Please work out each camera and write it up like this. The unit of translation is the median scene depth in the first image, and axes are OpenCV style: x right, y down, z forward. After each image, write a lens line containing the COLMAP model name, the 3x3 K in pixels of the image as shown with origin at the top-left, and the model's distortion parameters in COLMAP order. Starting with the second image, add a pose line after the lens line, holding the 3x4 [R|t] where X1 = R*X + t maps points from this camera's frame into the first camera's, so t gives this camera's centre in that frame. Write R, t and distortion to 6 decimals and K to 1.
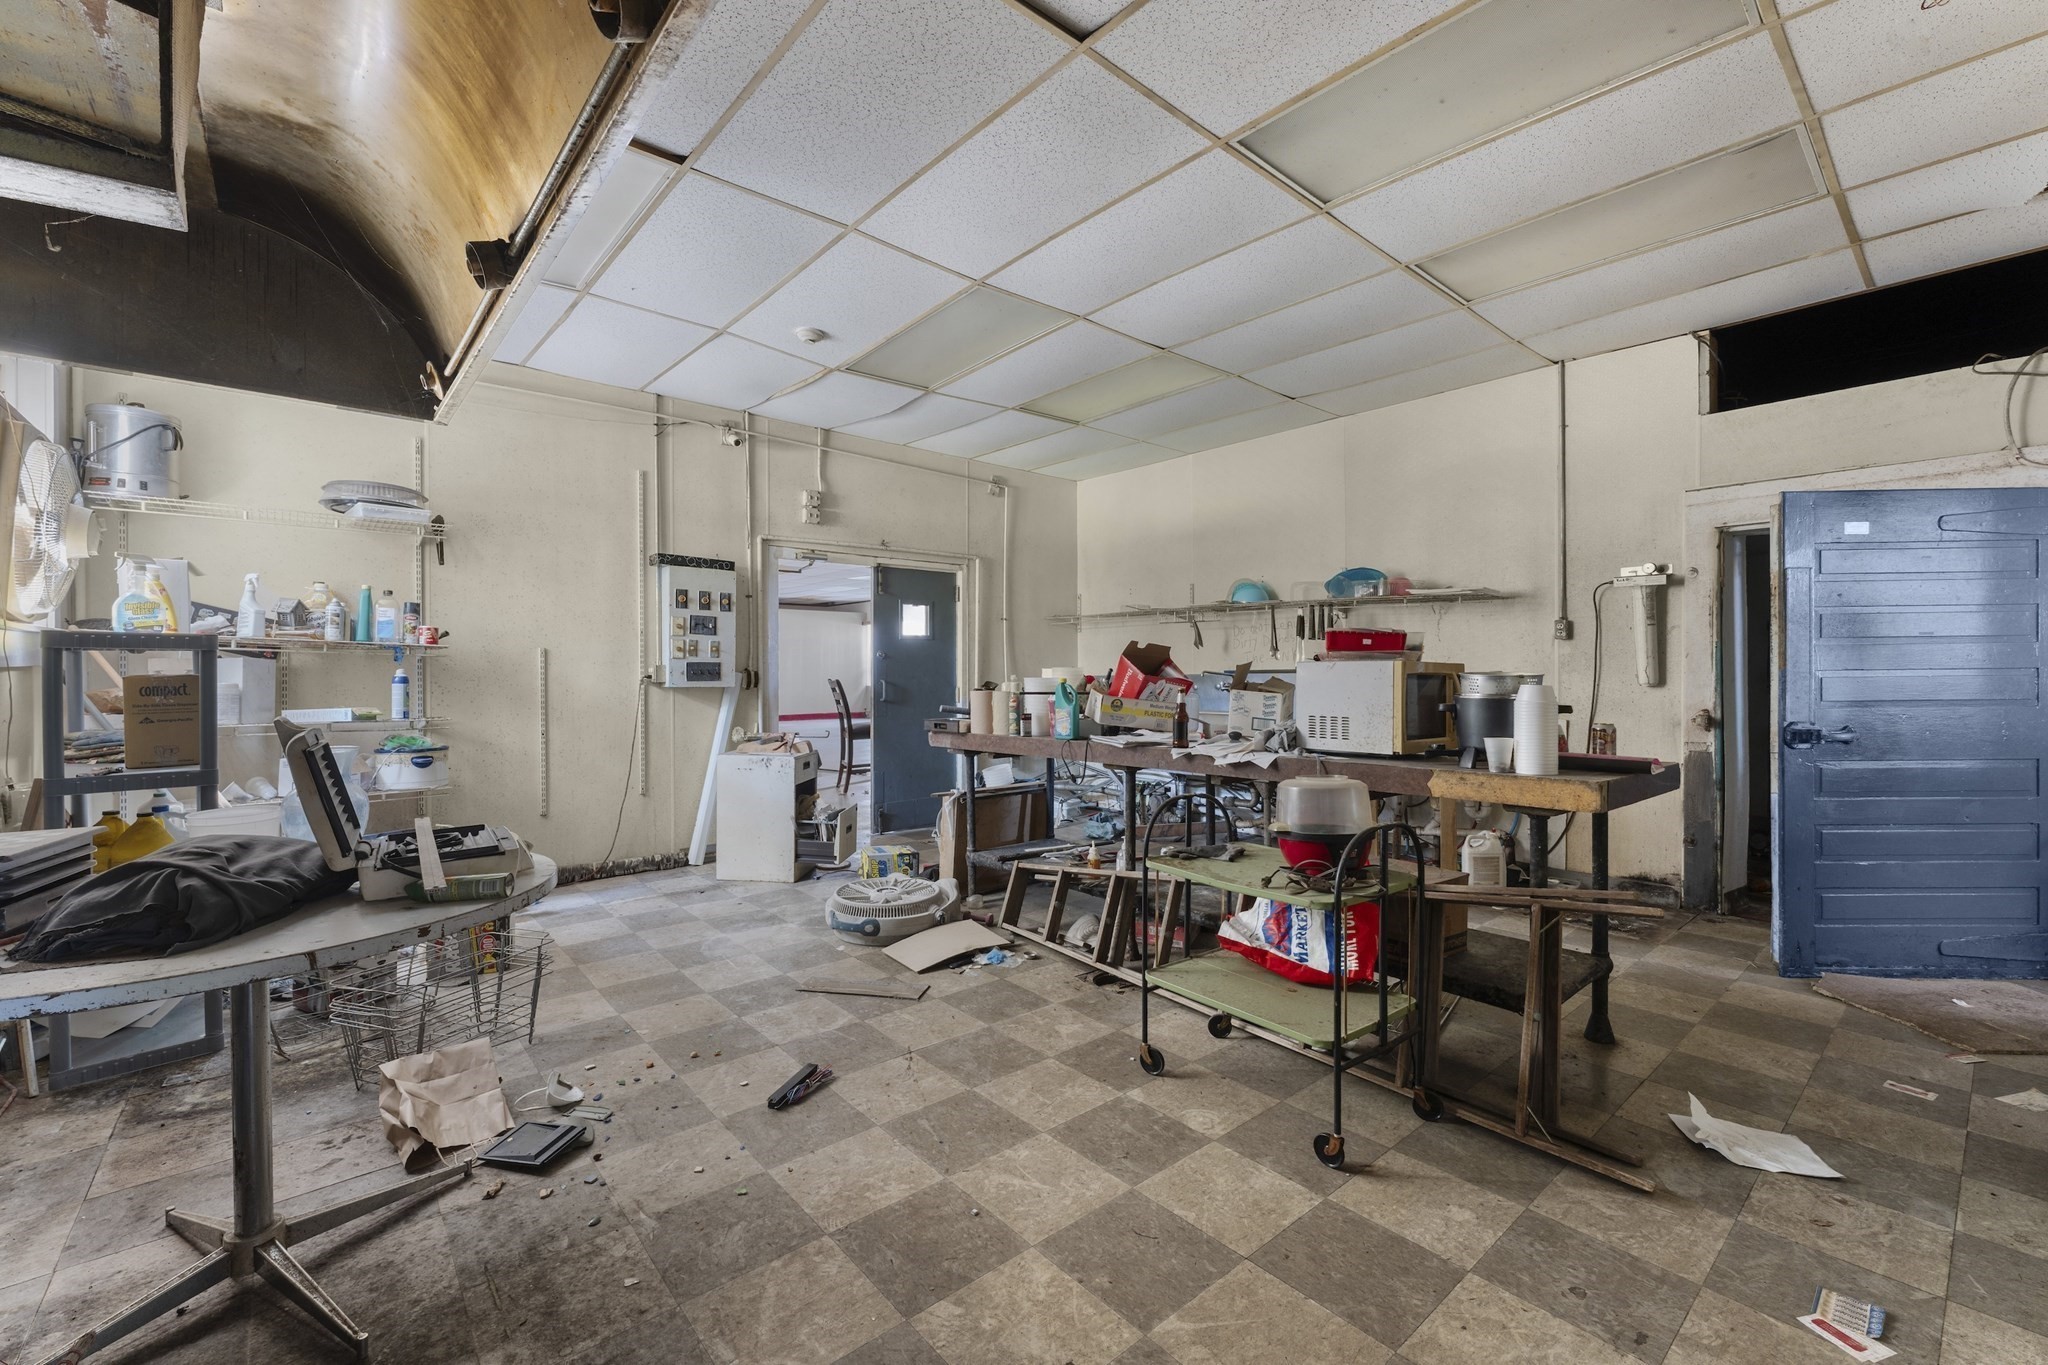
lens RADIAL K [[818.7, 0, 1025.3], [0, 818.7, 682.2], [0, 0, 1]] dist [0.001180, -0.000152]
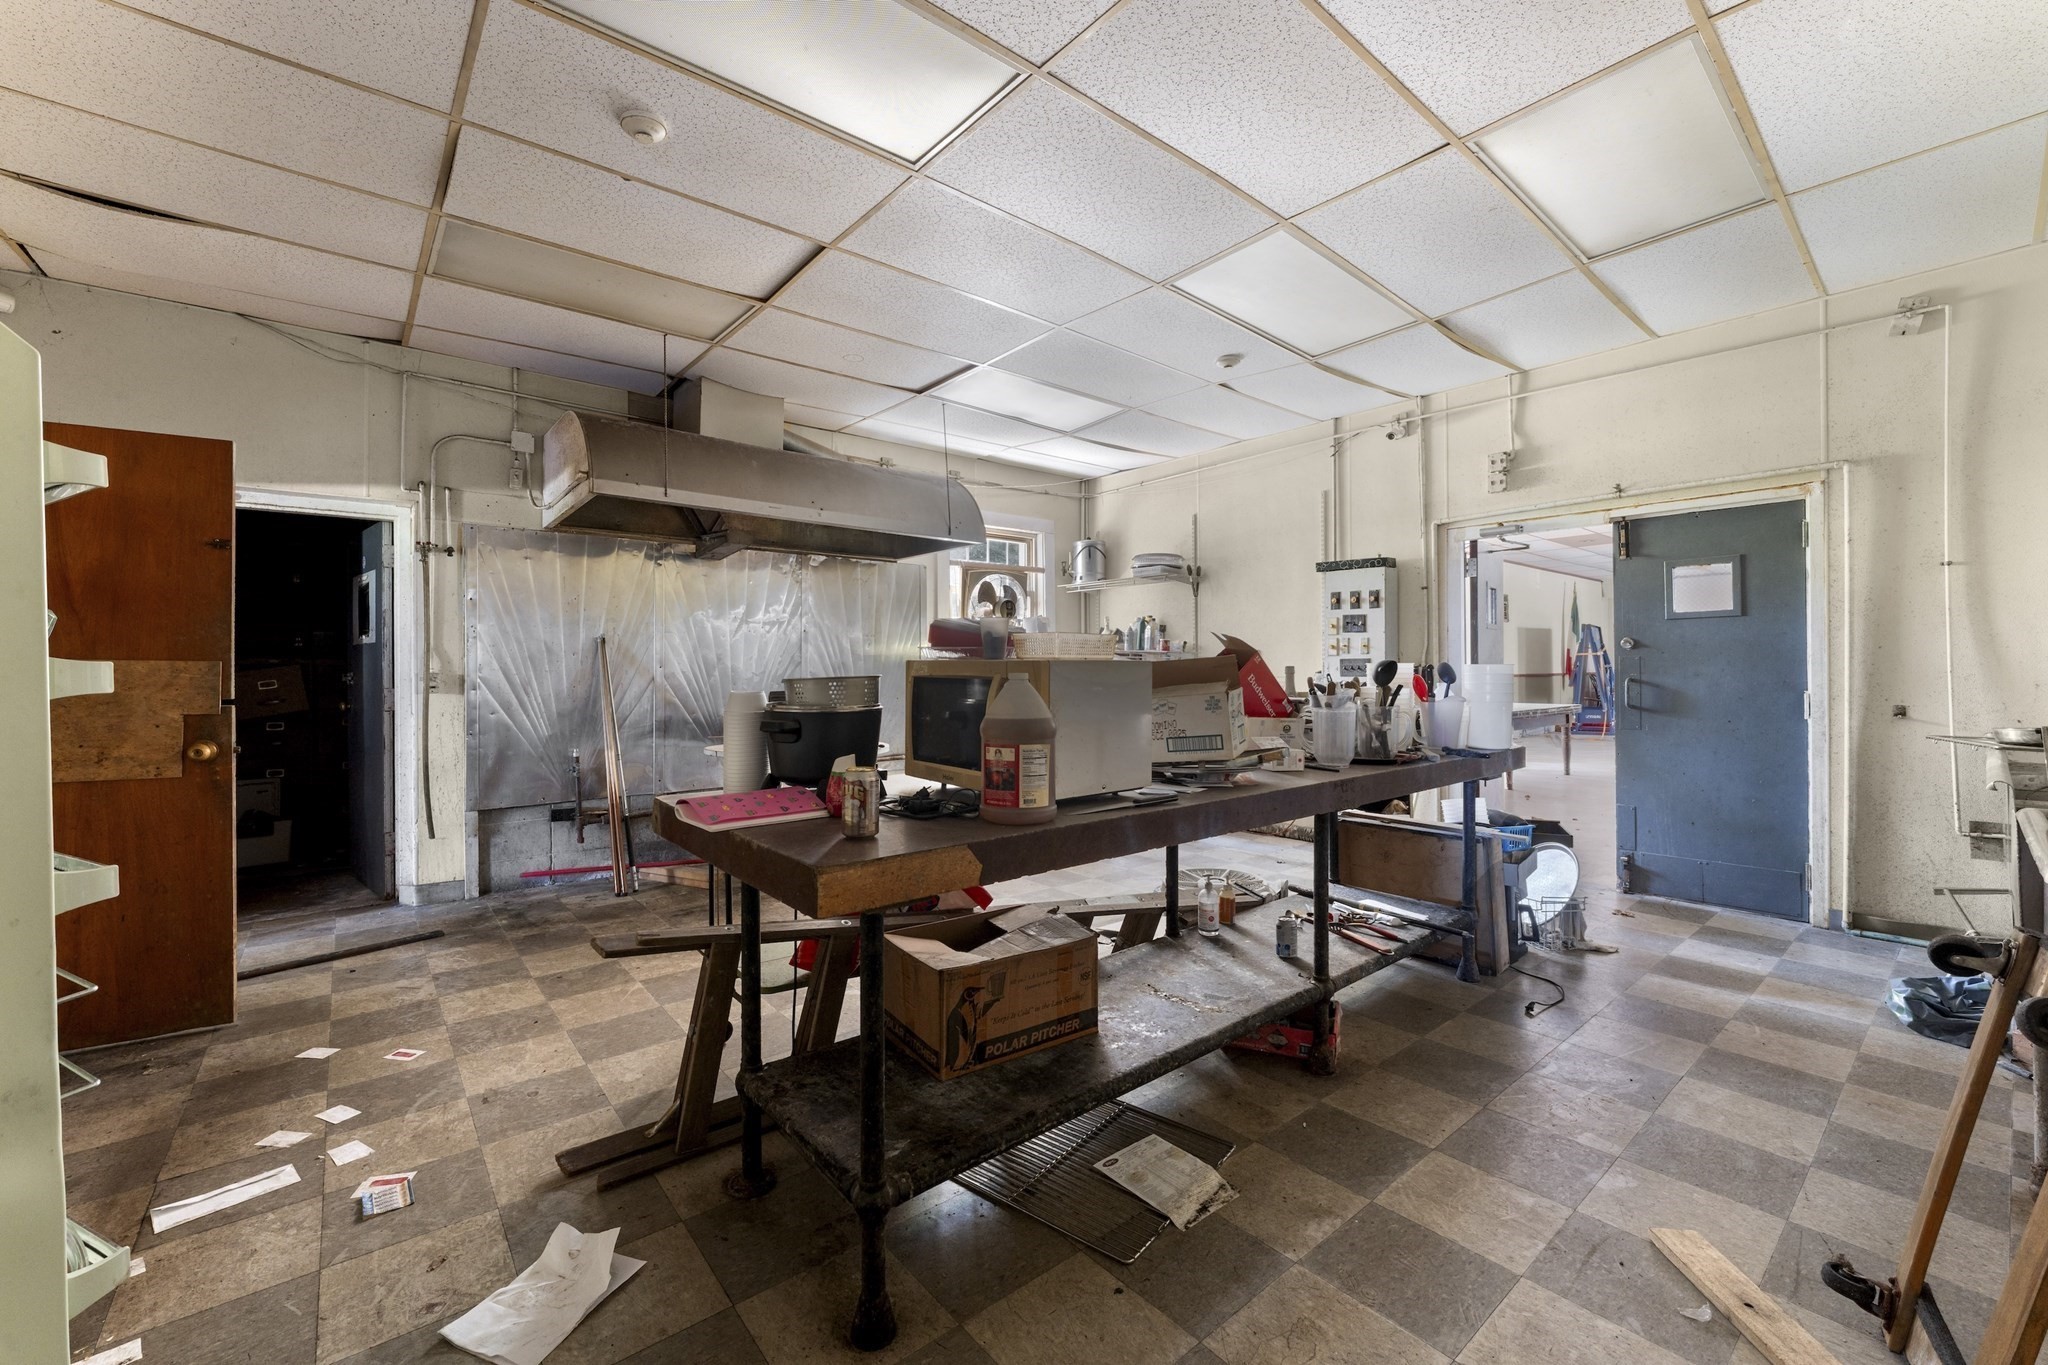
lens RADIAL K [[818.7, 0, 1035.2], [0, 818.7, 679.3], [0, 0, 1]] dist [0.001180, -0.000152]
pose [[0.009688, 0.018728, -0.999778, 0.658285], [-0.007995, 0.999794, 0.018650, -0.013788], [0.999921, 0.007813, 0.009835, 0.576965]]
